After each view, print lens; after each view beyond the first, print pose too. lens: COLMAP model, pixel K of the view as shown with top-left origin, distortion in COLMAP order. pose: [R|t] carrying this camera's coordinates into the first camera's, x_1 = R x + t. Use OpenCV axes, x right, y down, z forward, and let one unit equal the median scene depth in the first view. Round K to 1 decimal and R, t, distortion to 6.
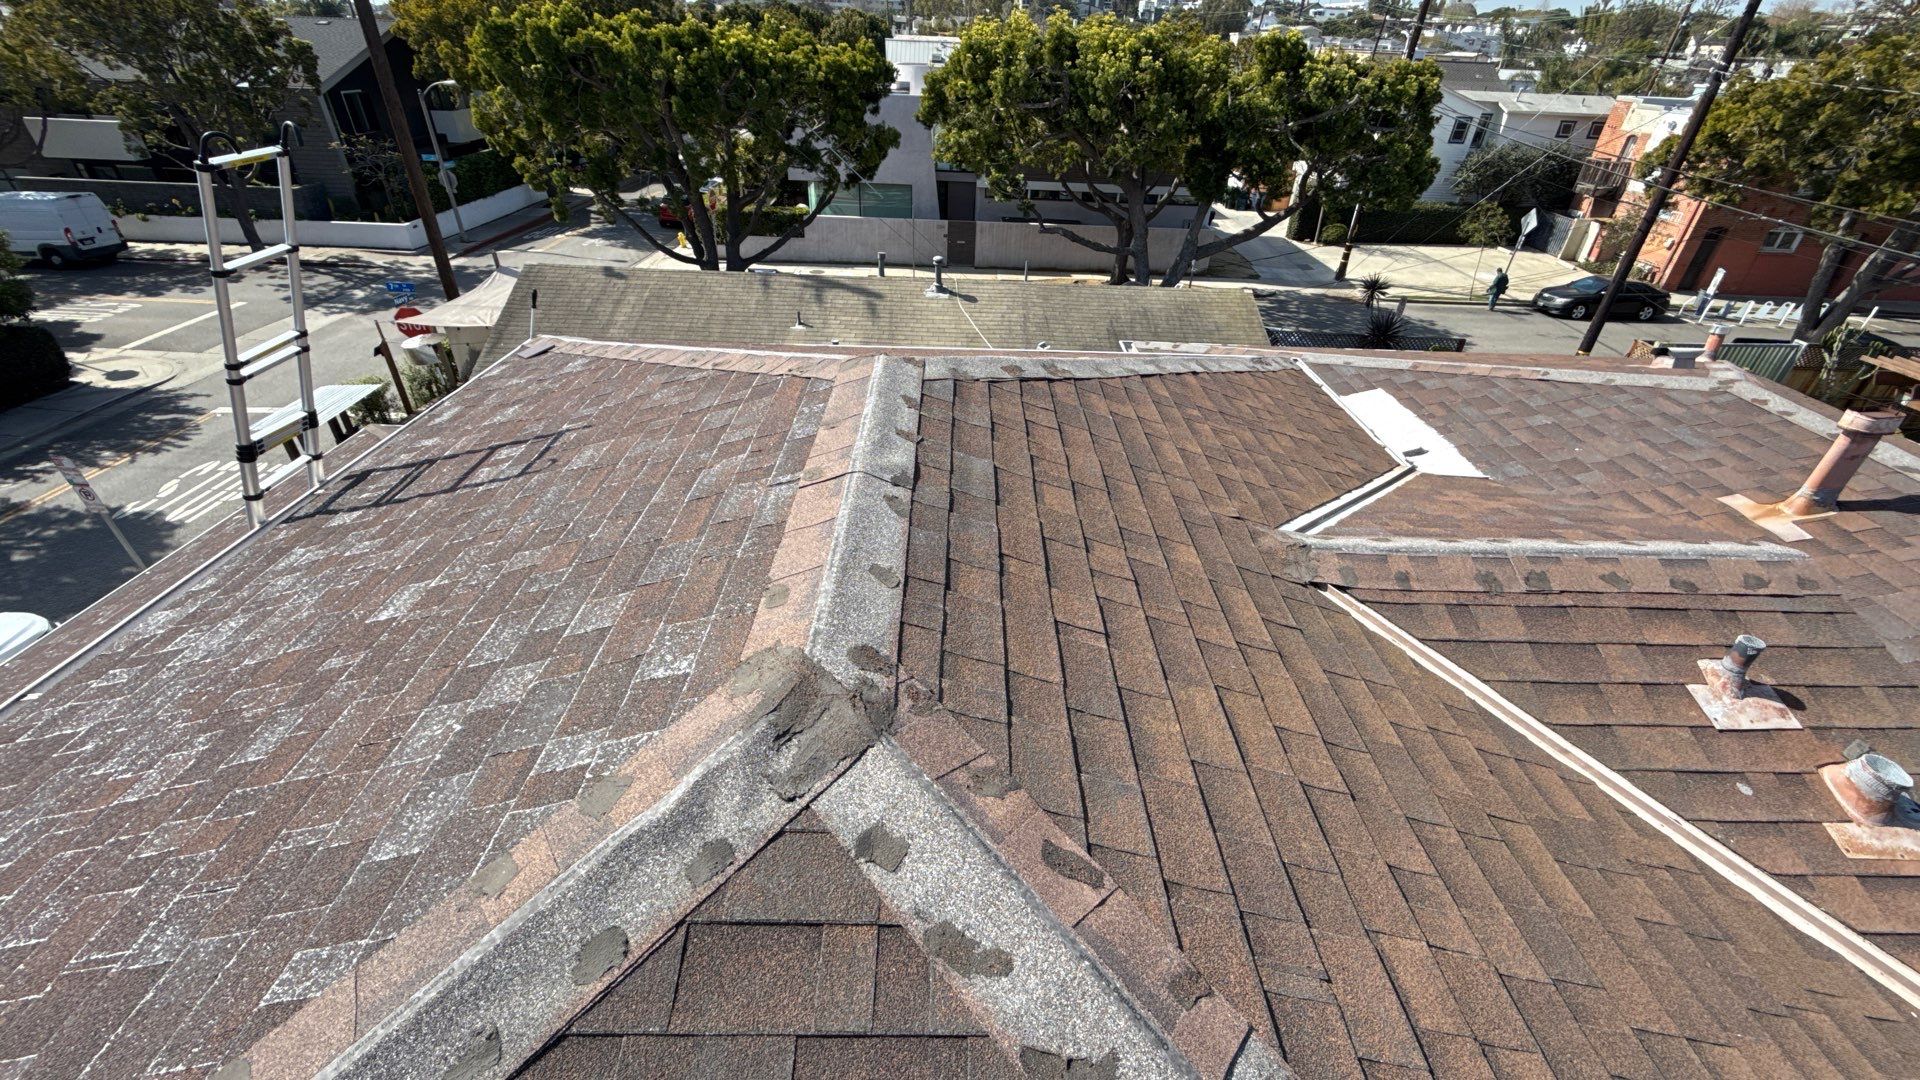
lens RADIAL K [[764.0, 0, 965.1], [0, 764.0, 540.4], [0, 0, 1]] dist [-0.000029, 0.000079]
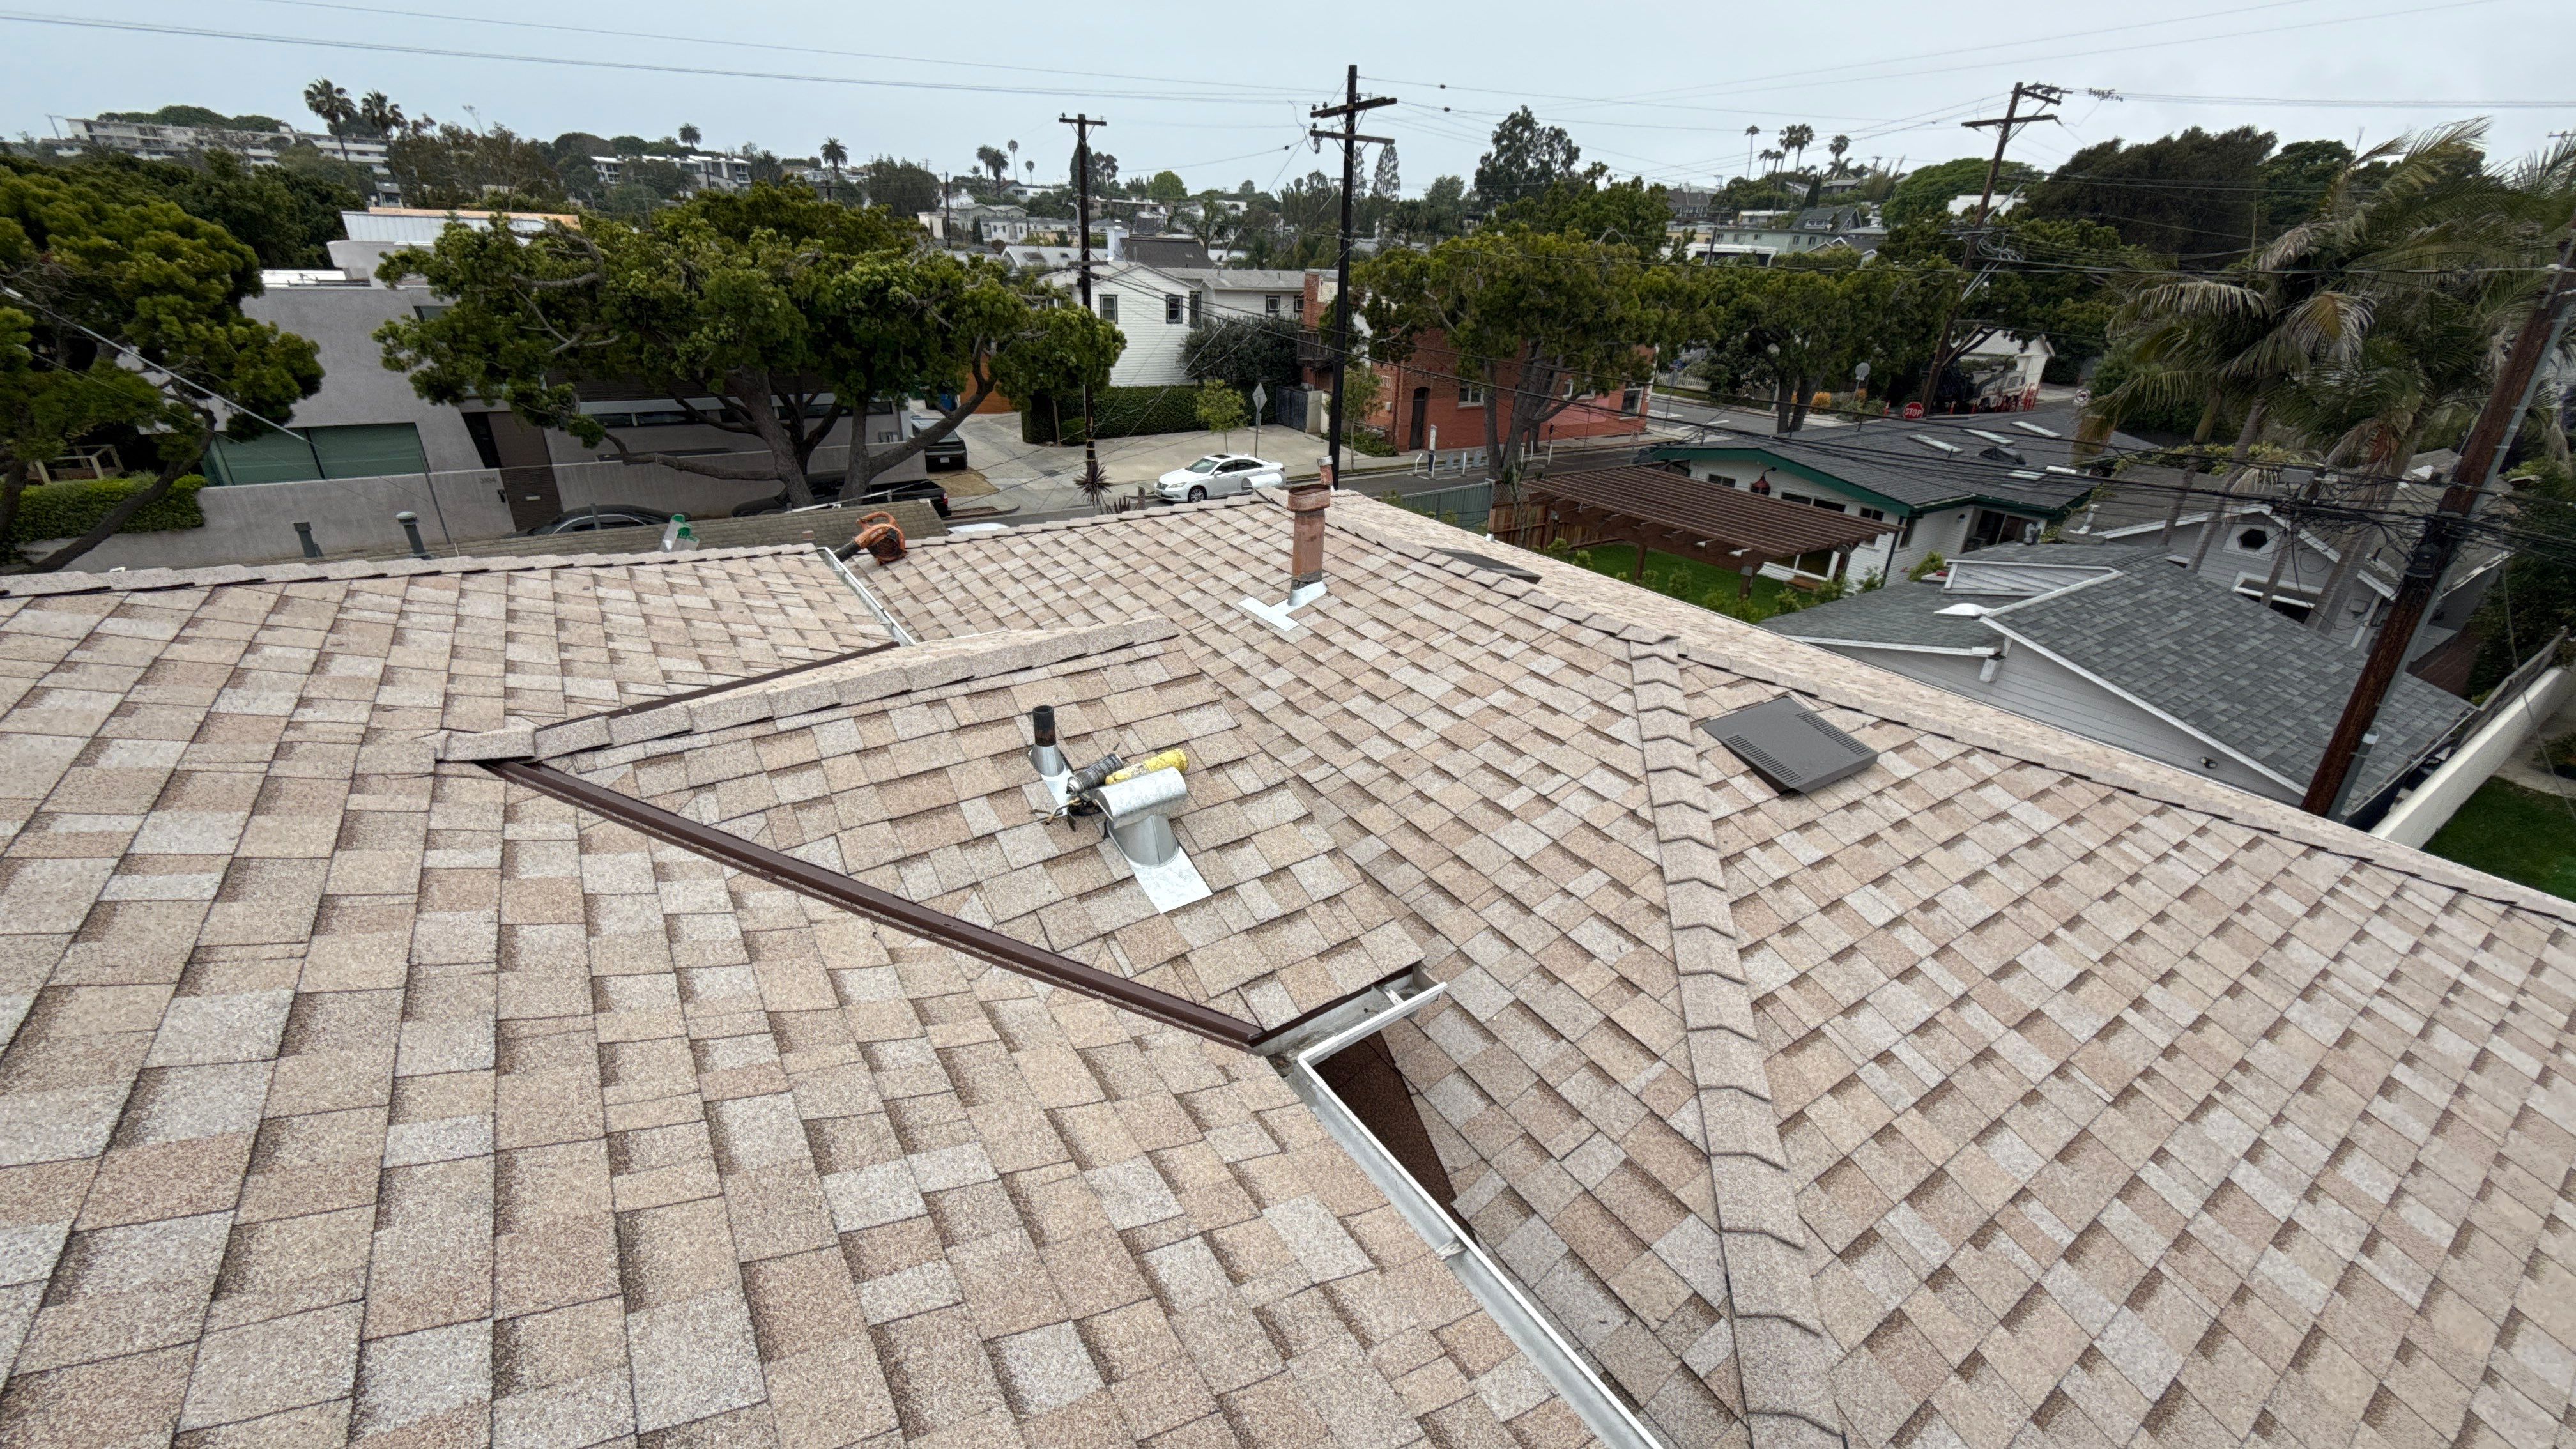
lens RADIAL K [[1025.1, 0, 1283.6], [0, 1025.1, 726.5], [0, 0, 1]] dist [-0.000029, 0.000079]
pose [[0.833987, -0.240737, 0.496499, 0.254600], [0.299773, 0.953112, -0.041405, 0.112916], [-0.463251, 0.183368, 0.867049, -0.075738]]
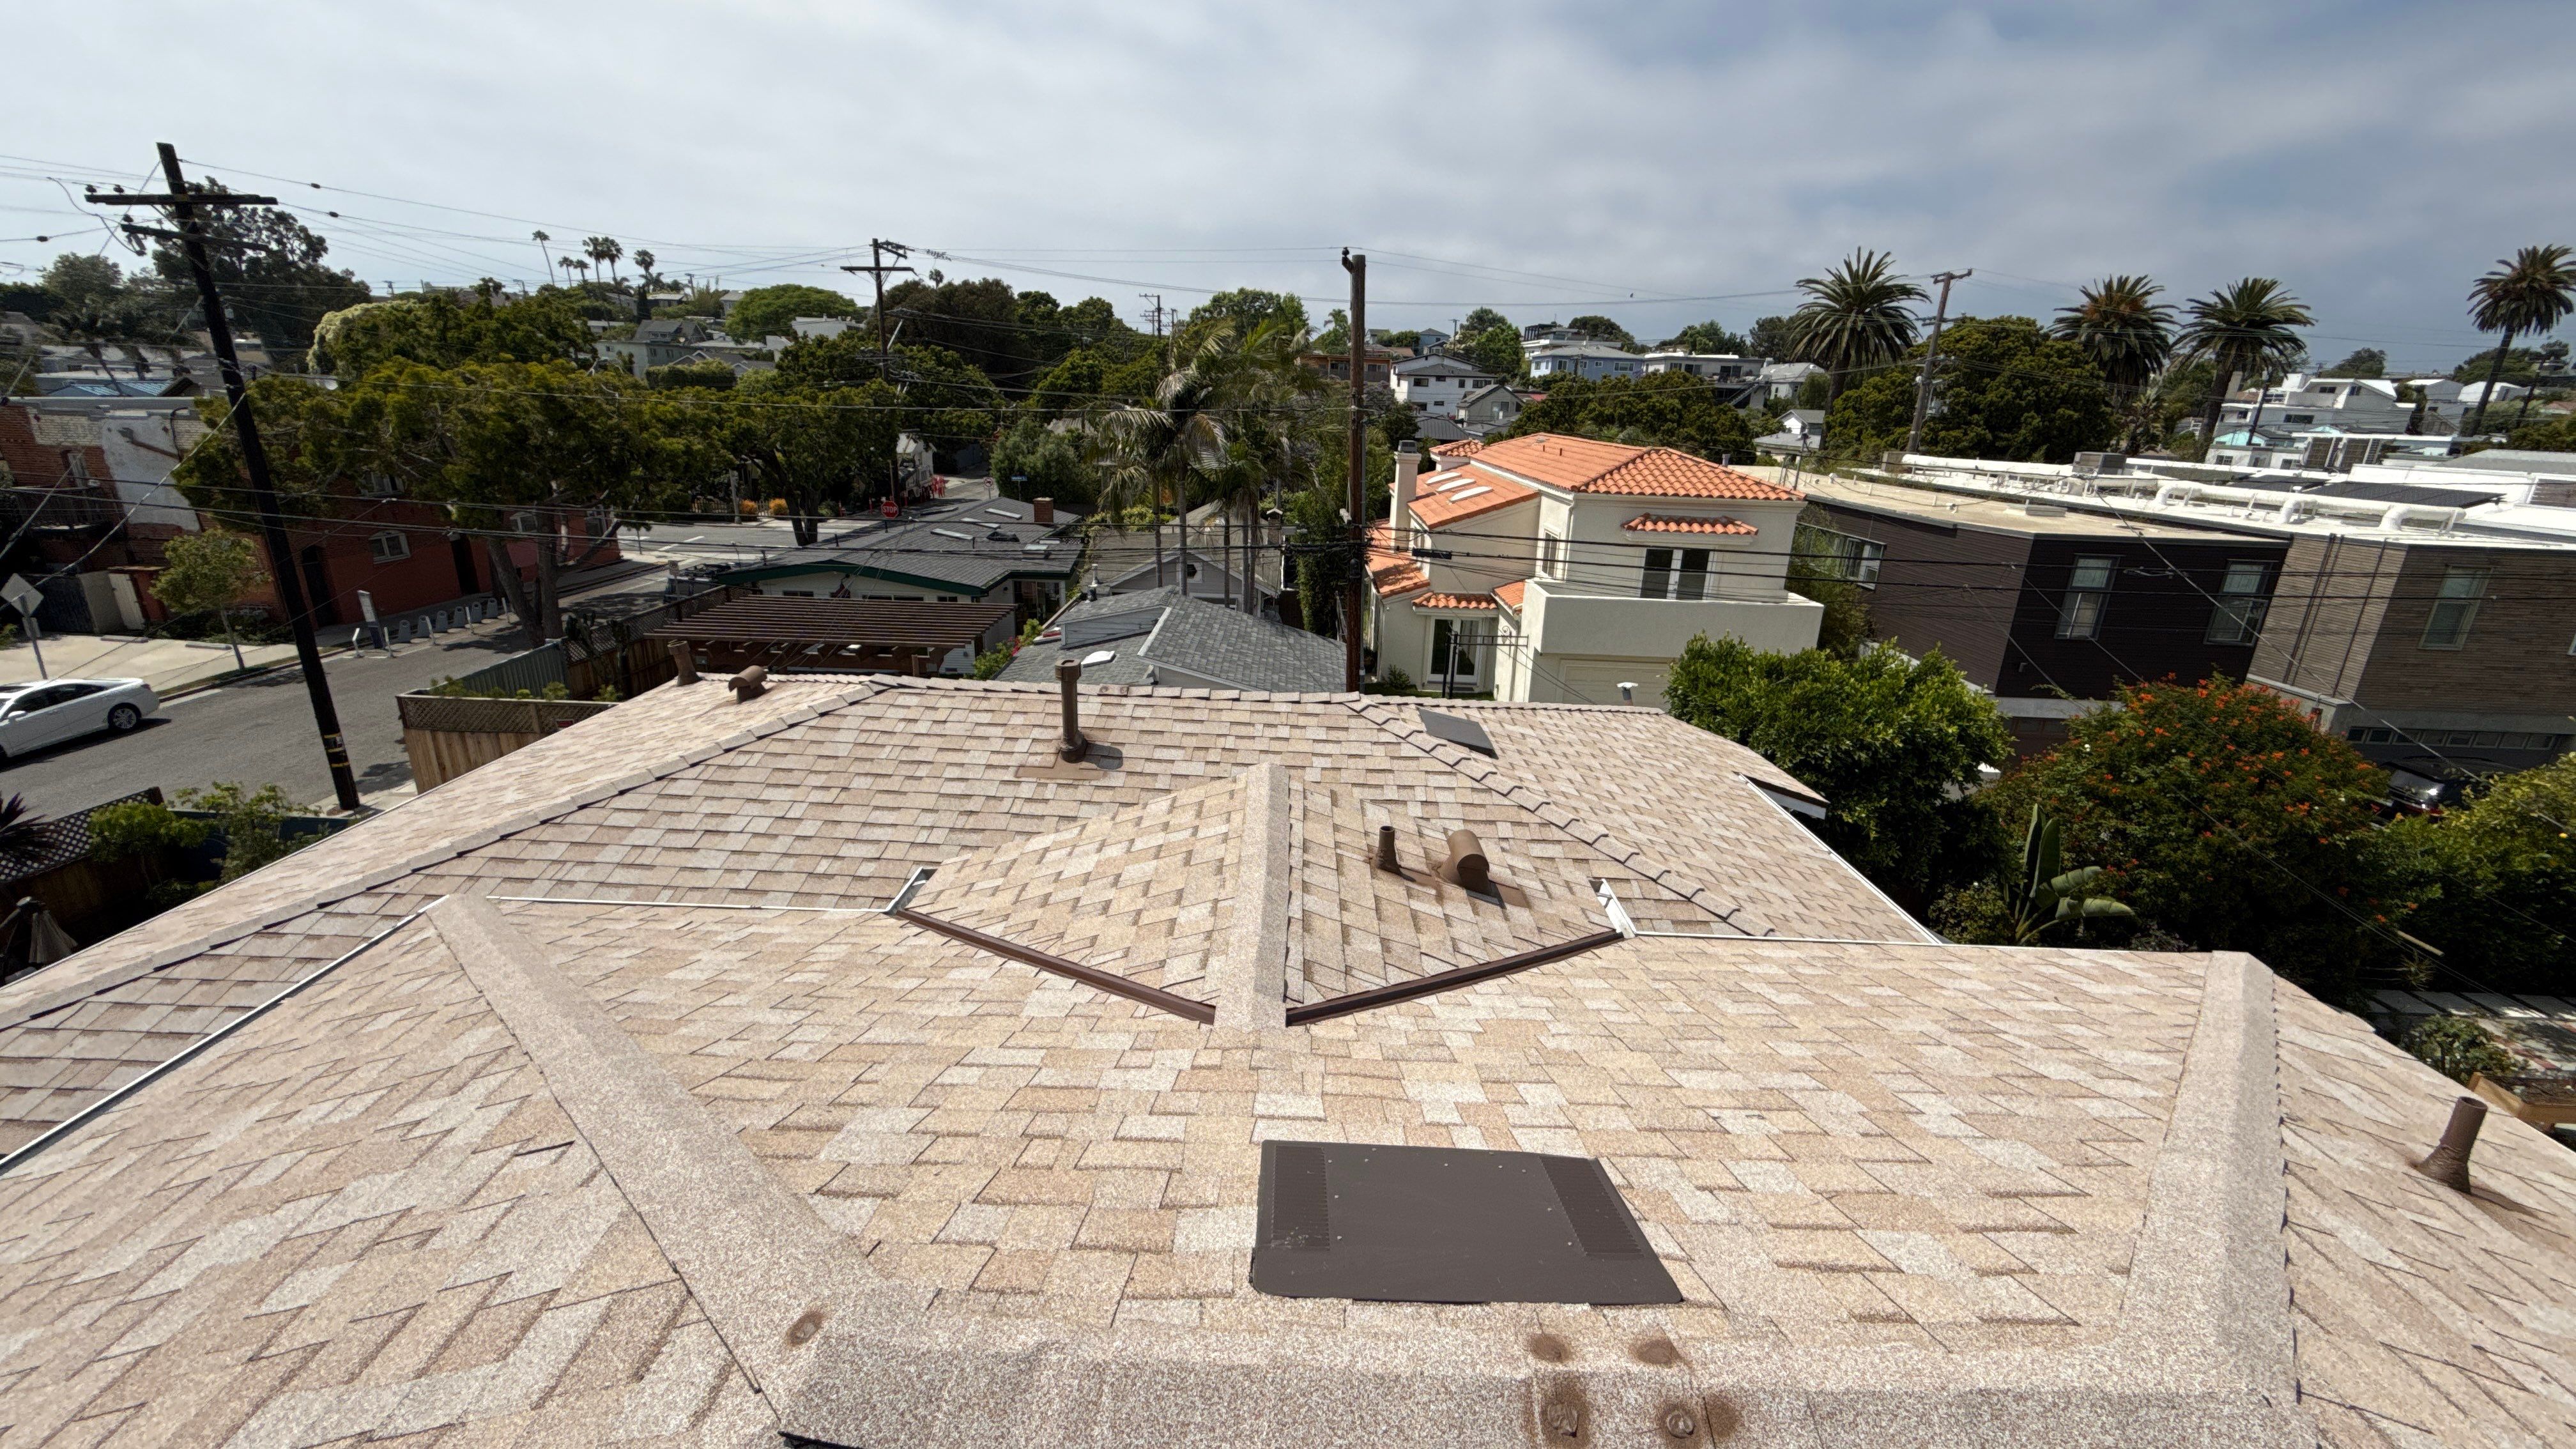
lens RADIAL K [[1025.1, 0, 1290.2], [0, 1025.1, 730.0], [0, 0, 1]] dist [-0.000029, 0.000079]
pose [[0.008392, -0.344477, 0.938757, -0.195382], [0.523615, 0.801310, 0.289360, -0.222931], [-0.851914, 0.489119, 0.187098, 0.290949]]
